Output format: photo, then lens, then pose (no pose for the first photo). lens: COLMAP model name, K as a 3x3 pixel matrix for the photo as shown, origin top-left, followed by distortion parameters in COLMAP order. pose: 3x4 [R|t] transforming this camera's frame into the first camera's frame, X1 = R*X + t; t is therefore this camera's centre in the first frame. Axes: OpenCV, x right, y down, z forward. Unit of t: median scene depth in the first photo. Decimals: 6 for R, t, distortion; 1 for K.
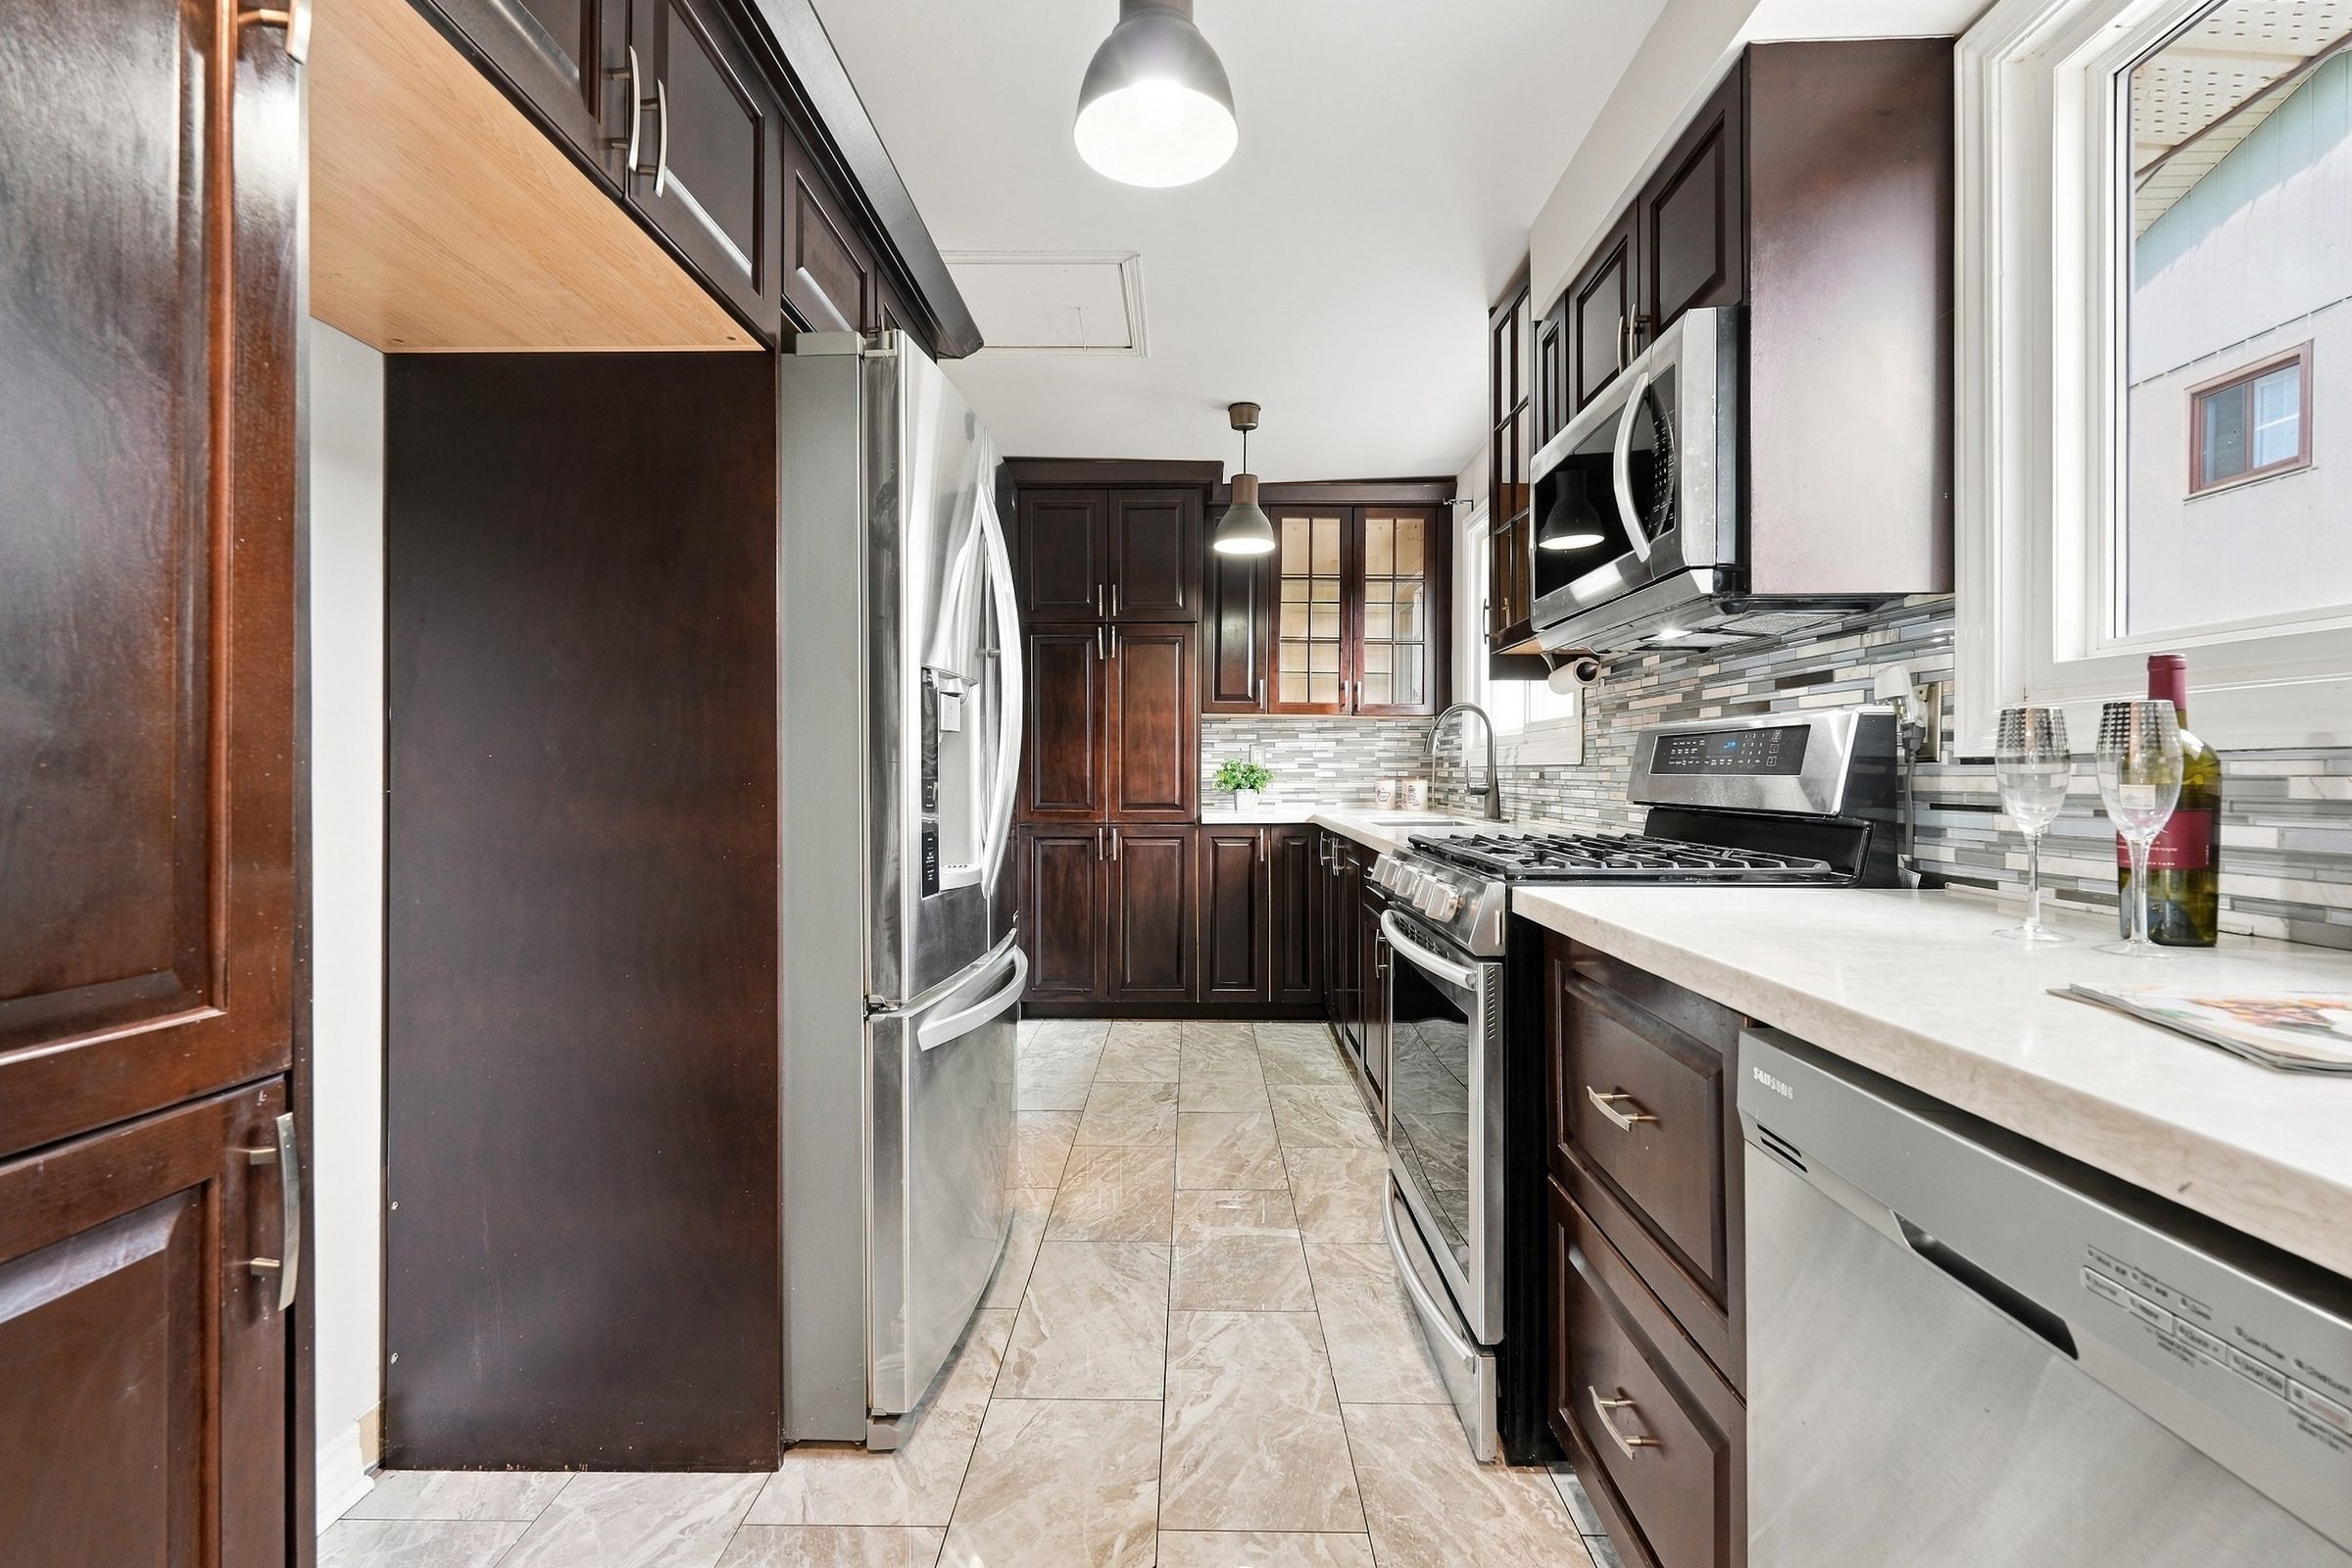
lens RADIAL K [[1031.3, 0, 1178.3], [0, 1031.3, 768.8], [0, 0, 1]] dist [-0.001135, 0.001644]
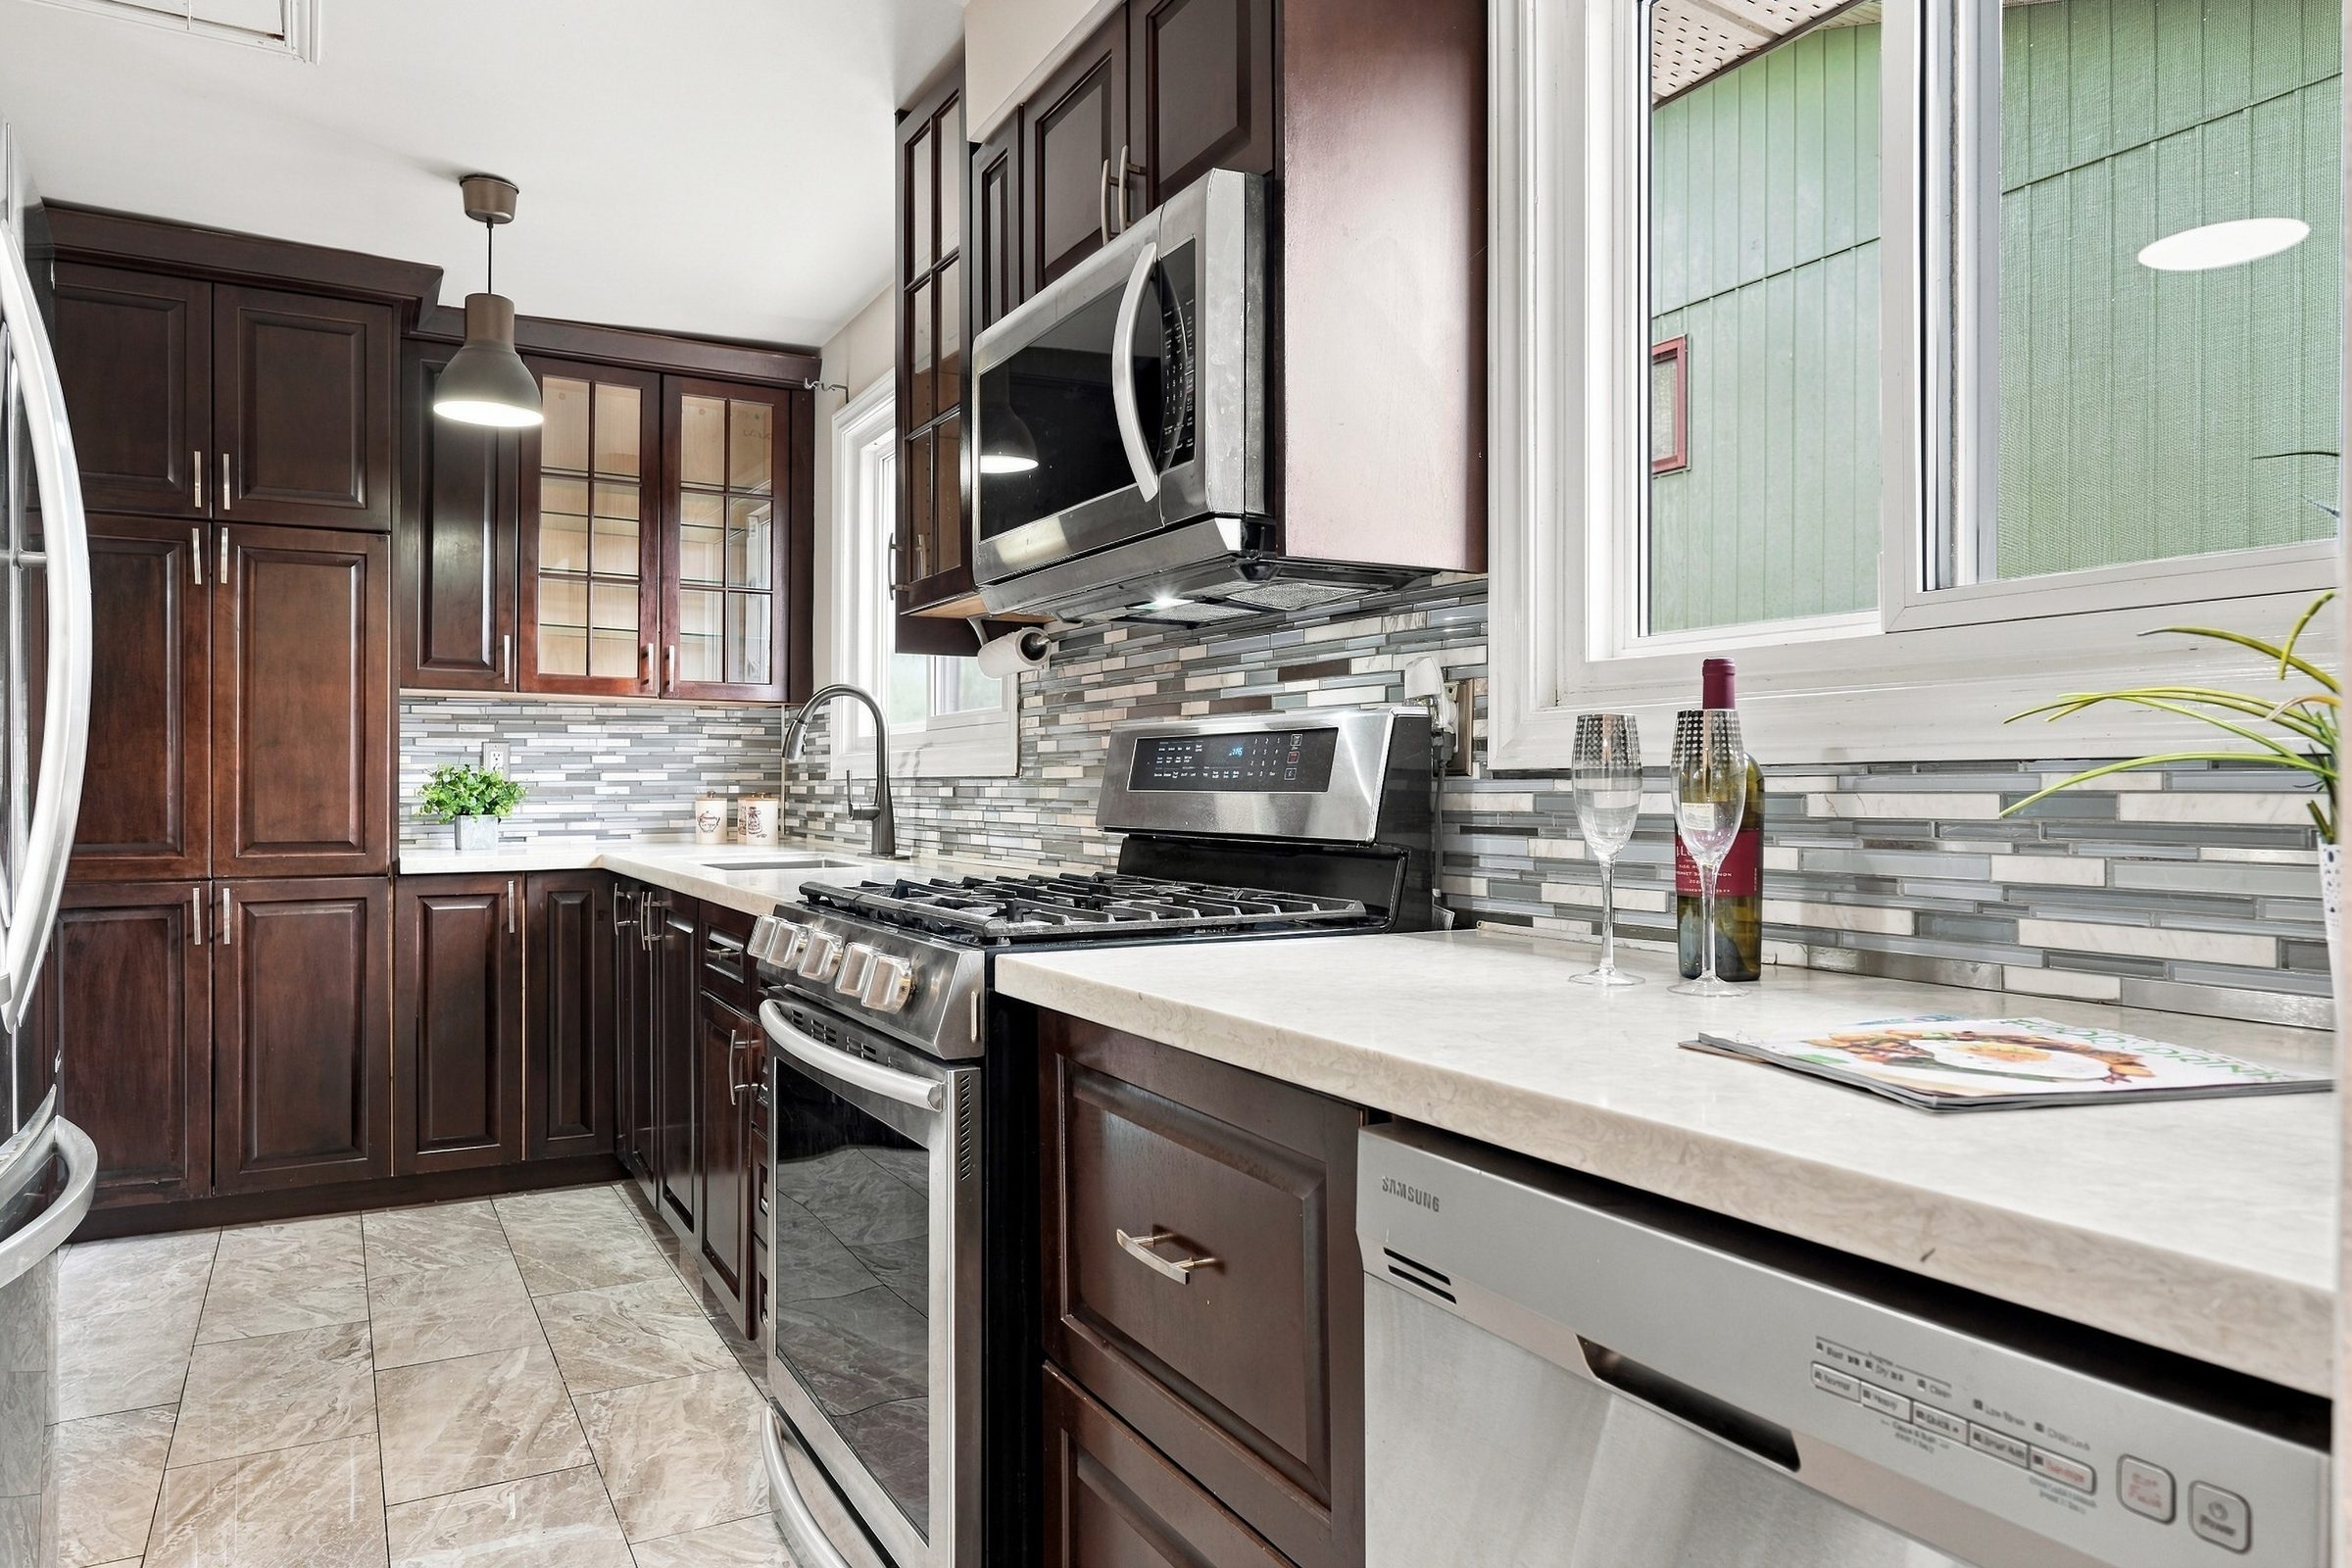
lens RADIAL K [[1522.4, 0, 1176.1], [0, 1522.4, 783.5], [0, 0, 1]] dist [0.005520, -0.002787]
pose [[0.866127, 0.000929, 0.499824, -0.065205], [-0.001646, 0.999998, 0.000995, -0.001045], [-0.499822, -0.001685, 0.866127, 0.047097]]
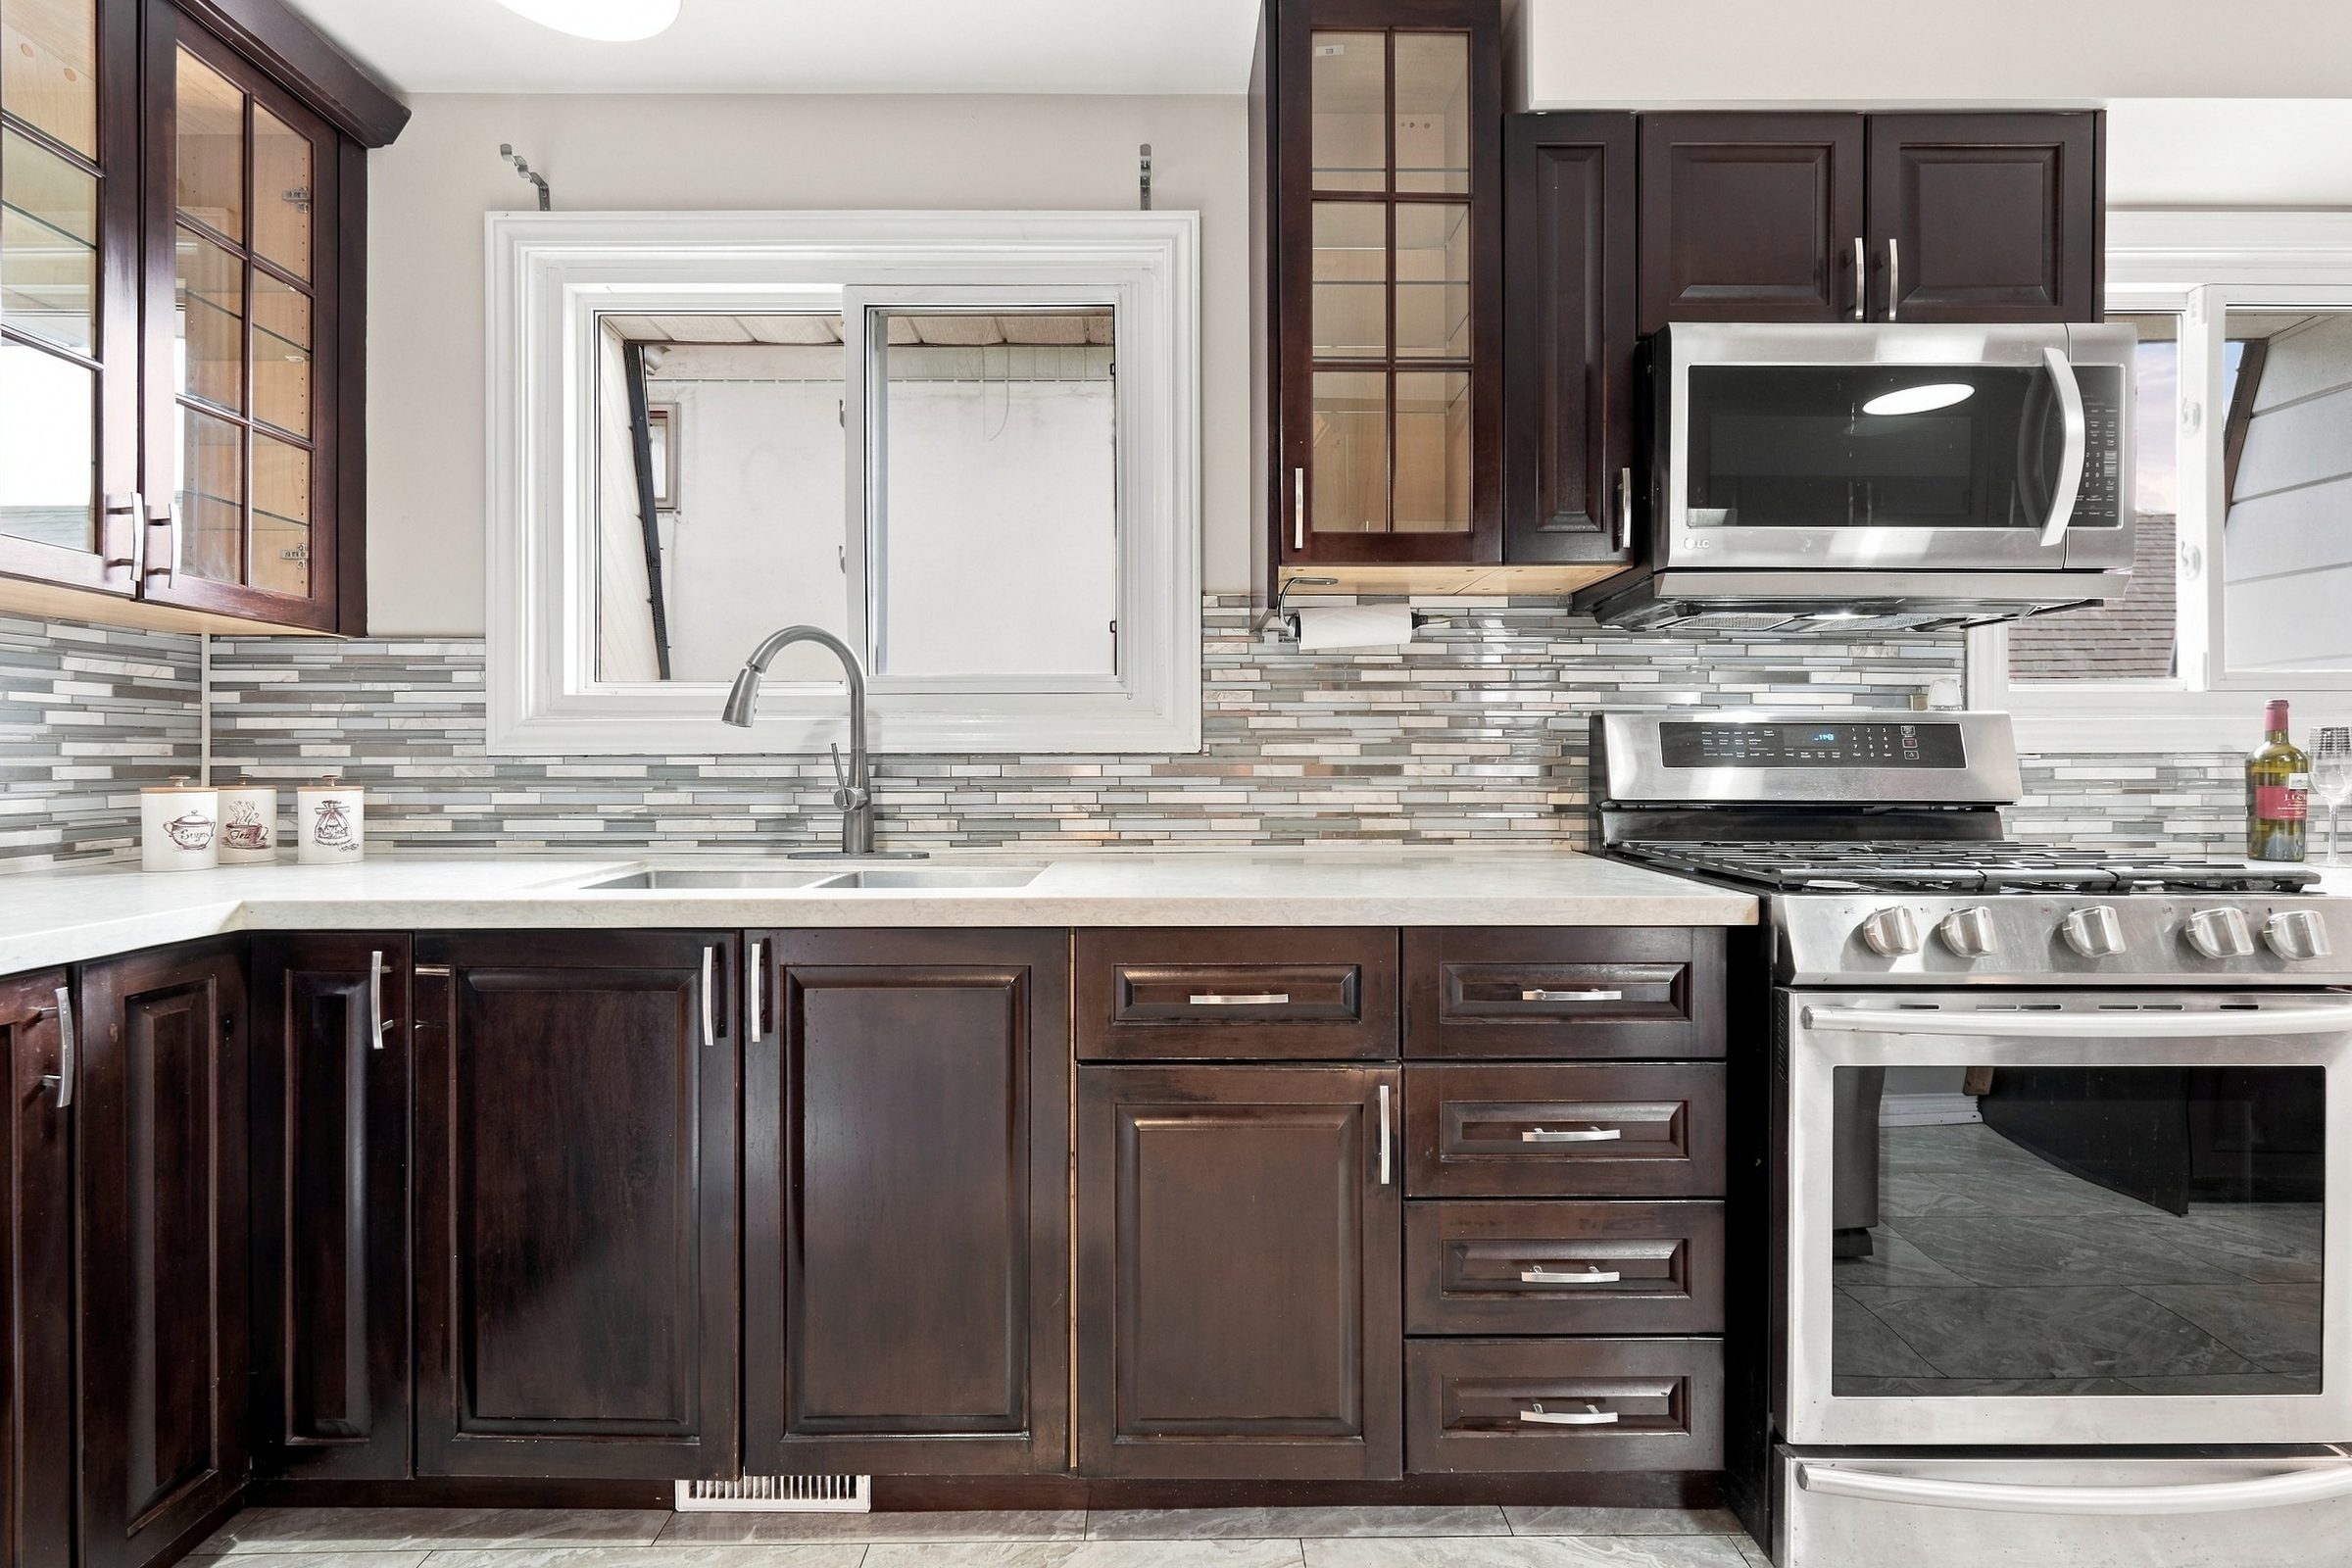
lens RADIAL K [[1031.3, 0, 1171.6], [0, 1031.3, 771.2], [0, 0, 1]] dist [-0.001135, 0.001644]
pose [[-0.022574, -0.004219, 0.999736, -0.426174], [-0.001770, 0.999990, 0.004180, 0.005501], [-0.999744, -0.001675, -0.022582, 1.634795]]
